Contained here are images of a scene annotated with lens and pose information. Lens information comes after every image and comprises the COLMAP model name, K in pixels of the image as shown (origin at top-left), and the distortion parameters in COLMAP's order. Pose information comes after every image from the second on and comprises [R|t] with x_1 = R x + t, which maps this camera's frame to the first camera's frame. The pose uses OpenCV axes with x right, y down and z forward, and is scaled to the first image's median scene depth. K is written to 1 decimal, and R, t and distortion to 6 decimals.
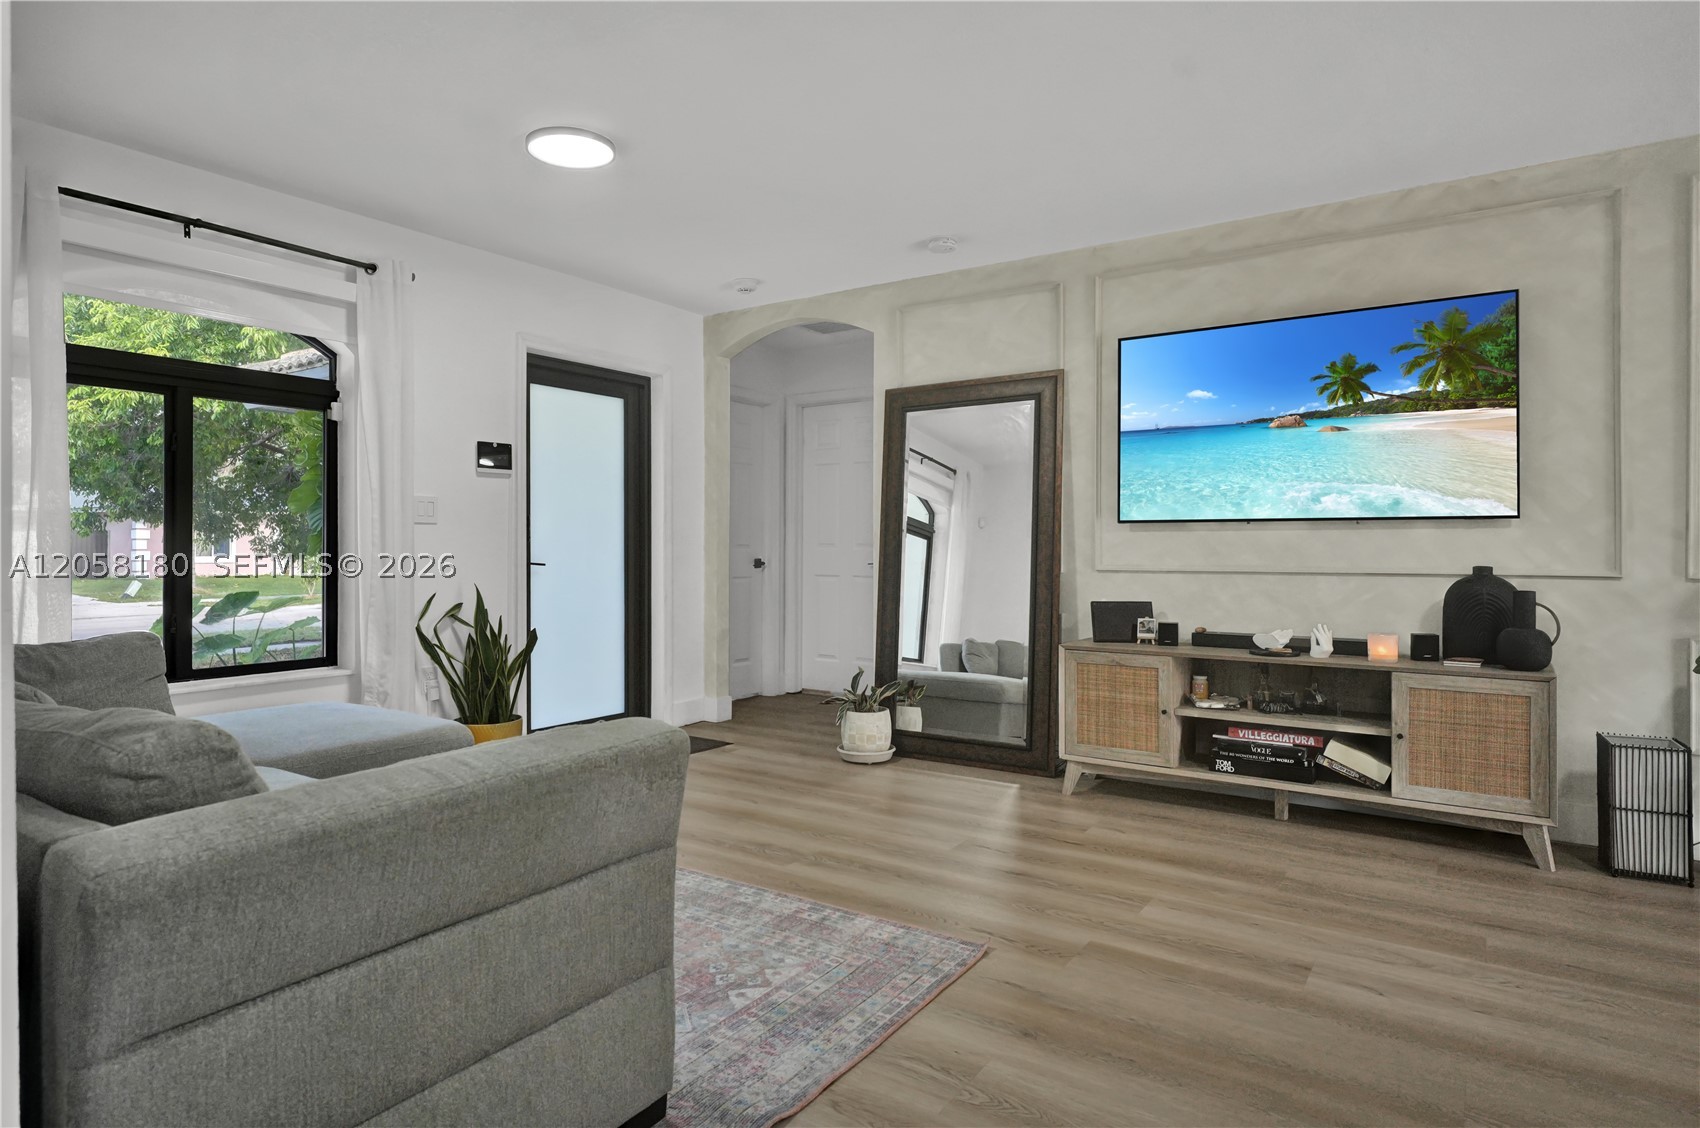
lens RADIAL K [[928.2, 0, 851.5], [0, 928.2, 540.1], [0, 0, 1]] dist [-0.001999, 0.000019]
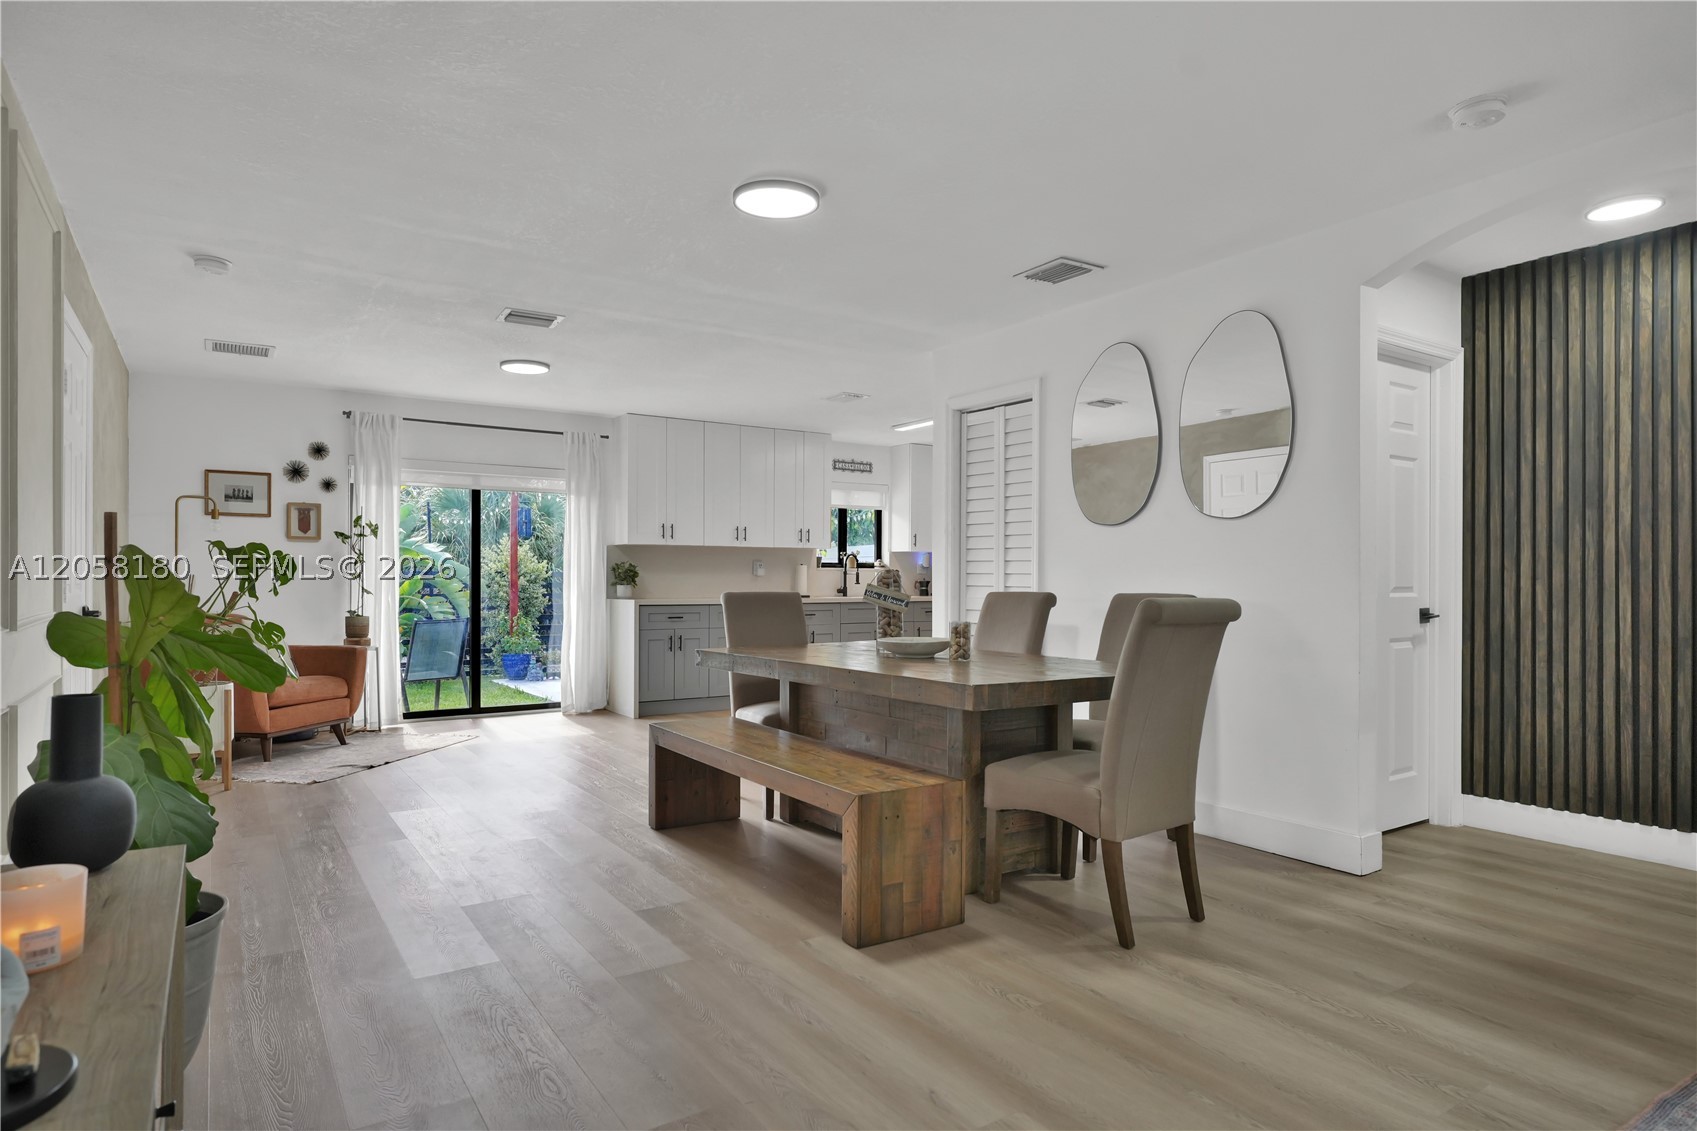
lens RADIAL K [[961.2, 0, 849.7], [0, 961.2, 578.1], [0, 0, 1]] dist [-0.001870, 0.000794]
pose [[-0.929285, -0.000546, 0.369362, 0.254503], [-0.003712, 0.999962, -0.007861, -0.001296], [-0.369344, -0.008676, -0.929252, 1.567108]]
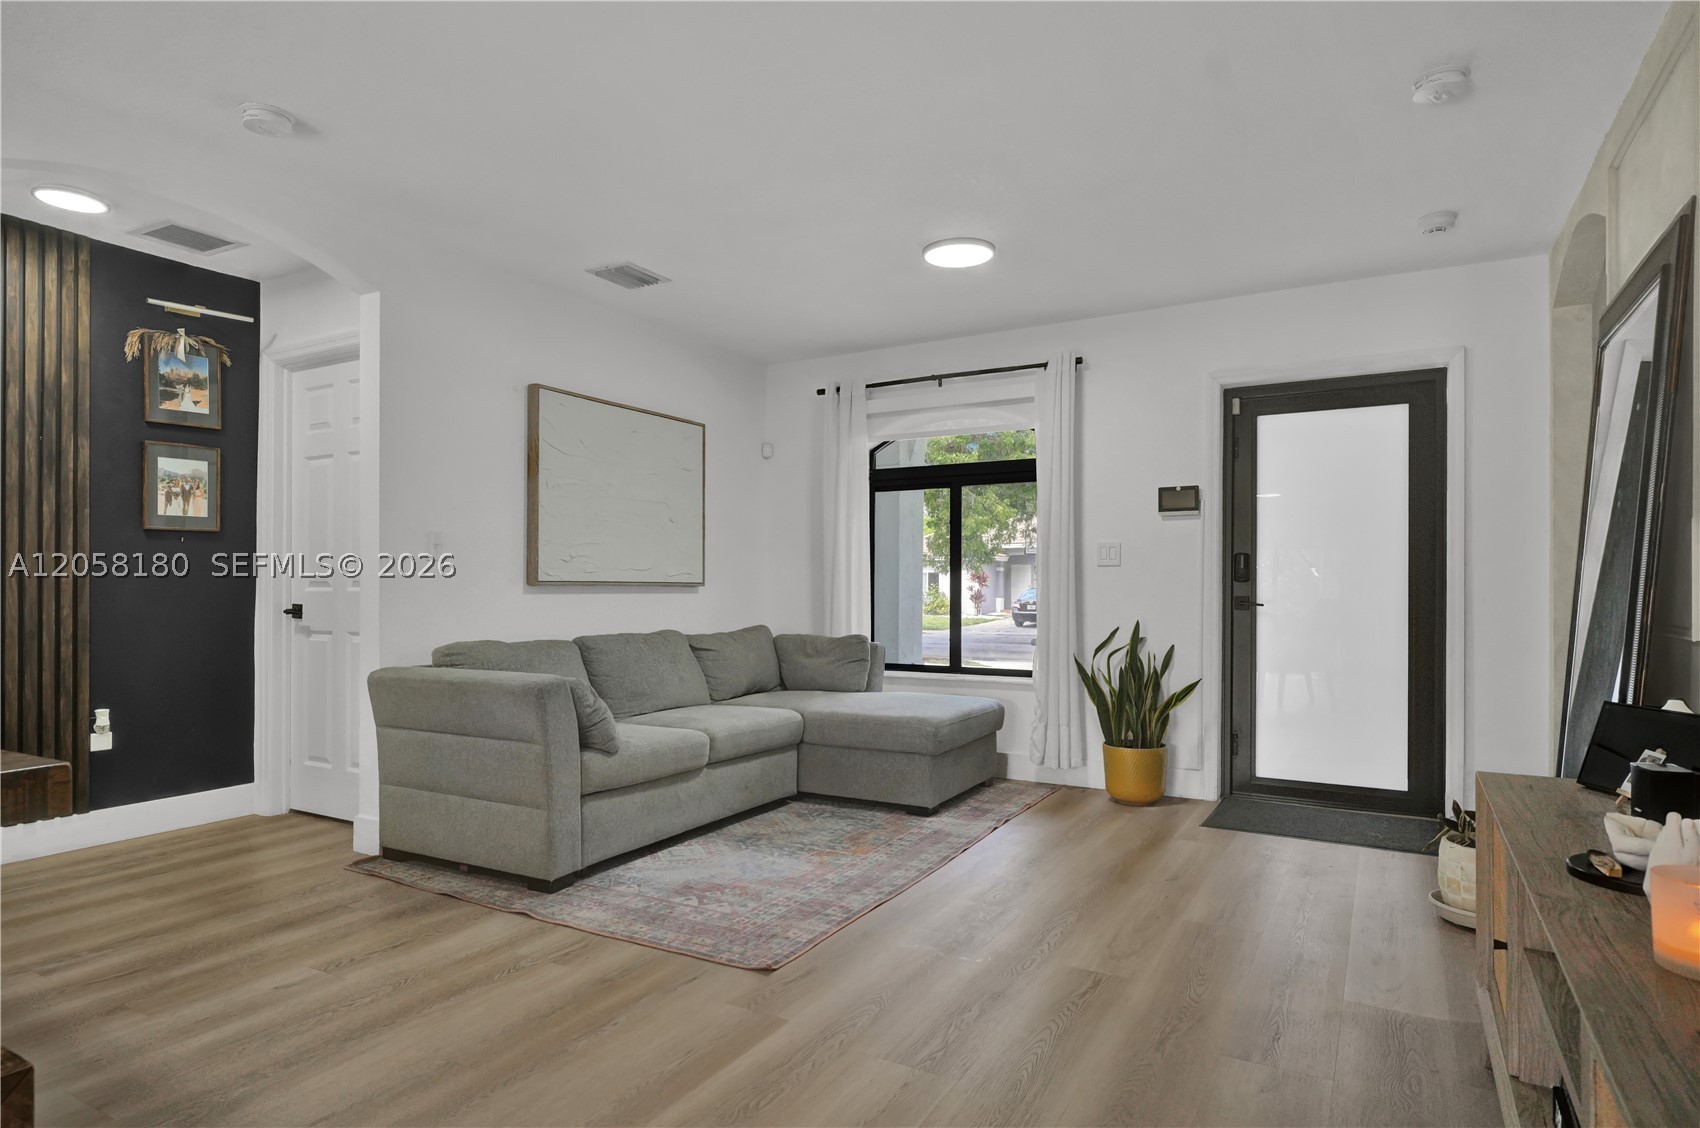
lens RADIAL K [[950.1, 0, 849.2], [0, 950.1, 586.5], [0, 0, 1]] dist [-0.001045, -0.000291]
pose [[0.092033, 0.000420, -0.995756, 1.111287], [0.004537, 0.999989, 0.000842, 0.008538], [0.995746, -0.004595, 0.092030, 0.914419]]
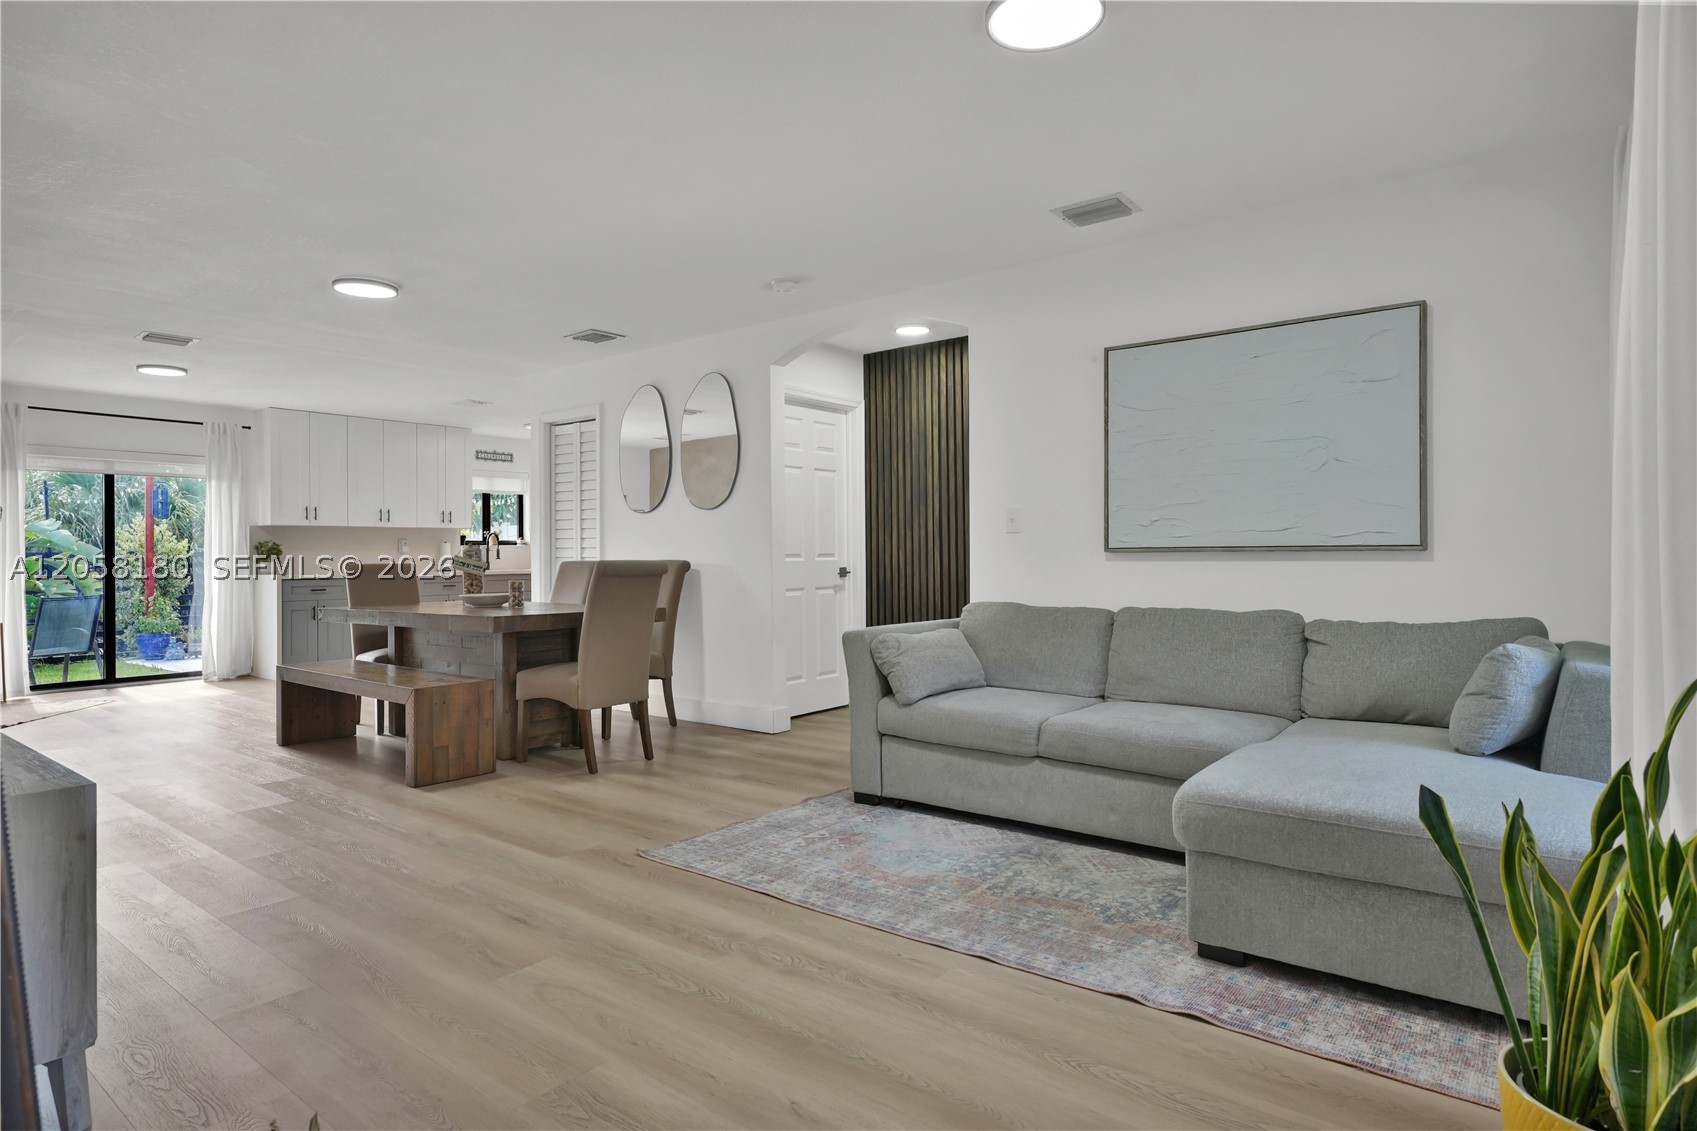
lens RADIAL K [[963.9, 0, 855.3], [0, 963.9, 550.5], [0, 0, 1]] dist [-0.005763, 0.000601]
pose [[-0.996840, 0.010124, 0.078789, -0.255730], [0.009180, 0.999882, -0.012327, 0.019007], [-0.078905, -0.011565, -0.996815, 2.174649]]
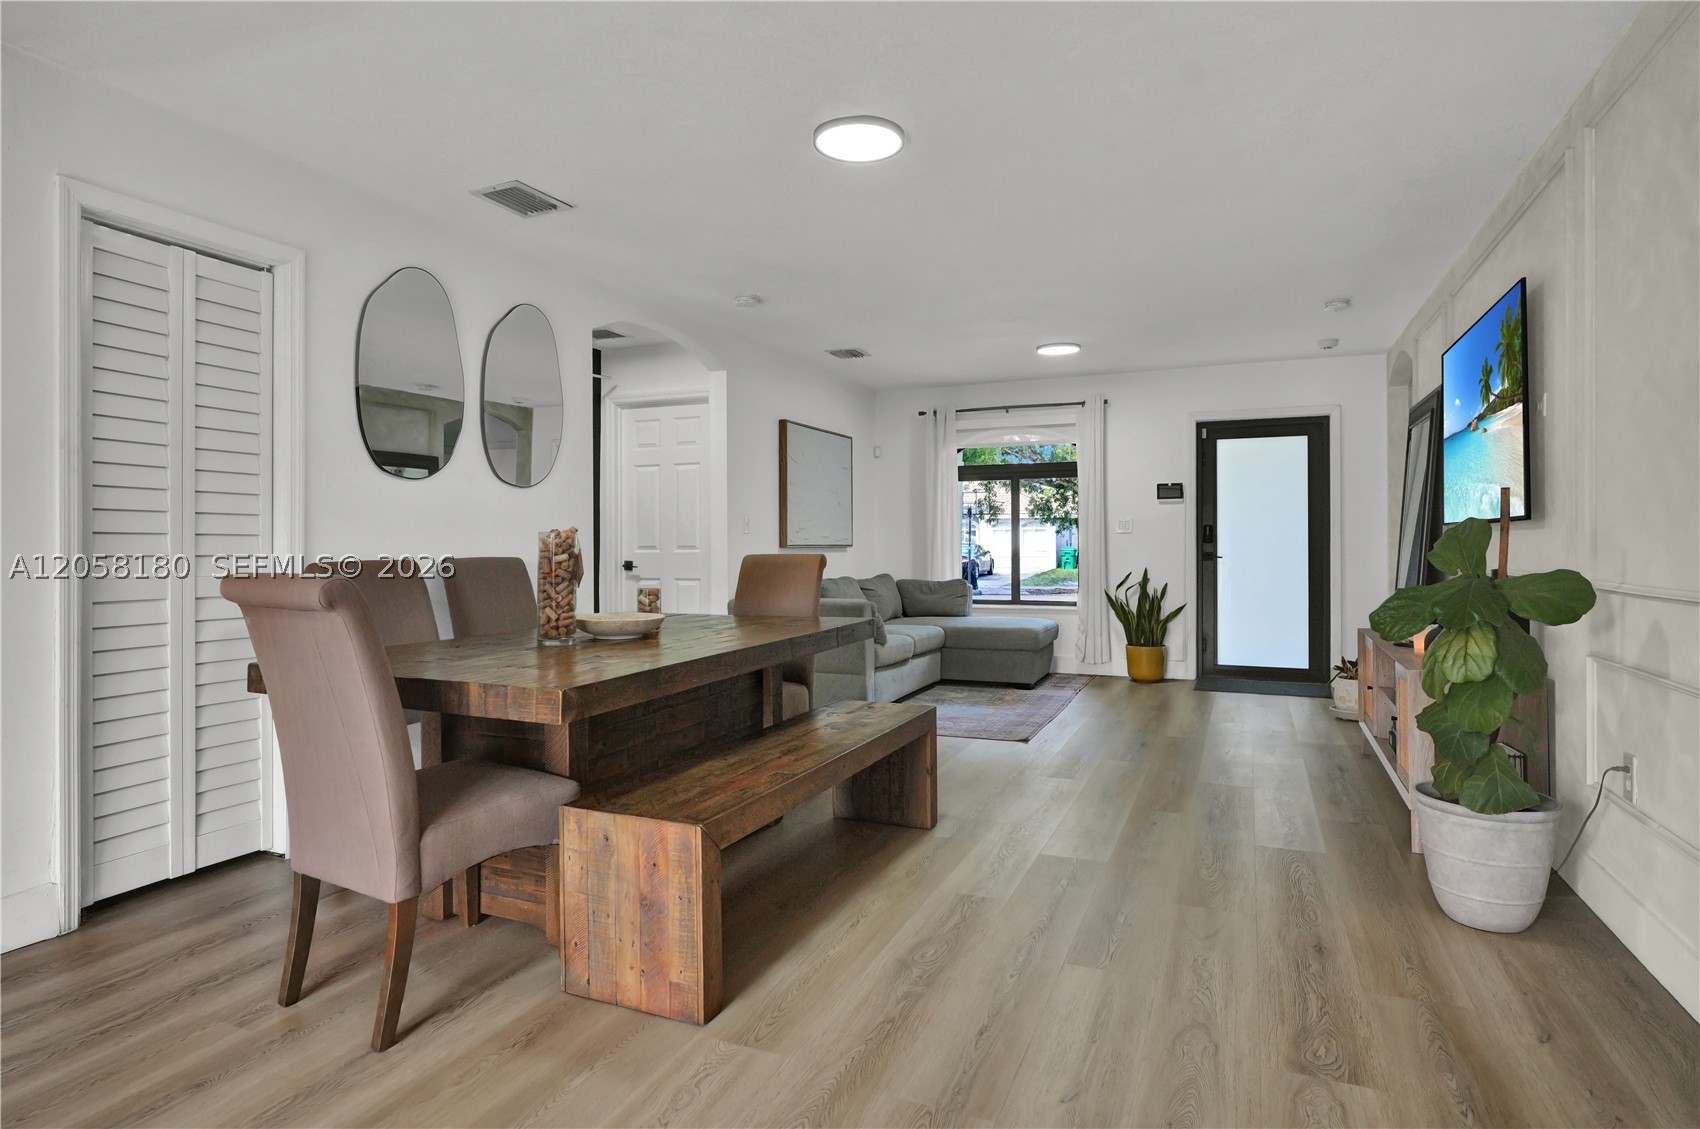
lens RADIAL K [[928.2, 0, 851.5], [0, 928.2, 540.6], [0, 0, 1]] dist [-0.001999, 0.000019]
pose [[0.202068, -0.003307, -0.979366, 1.957068], [0.009590, 0.999953, -0.001398, -0.009927], [0.979325, -0.009109, 0.202090, 0.164290]]
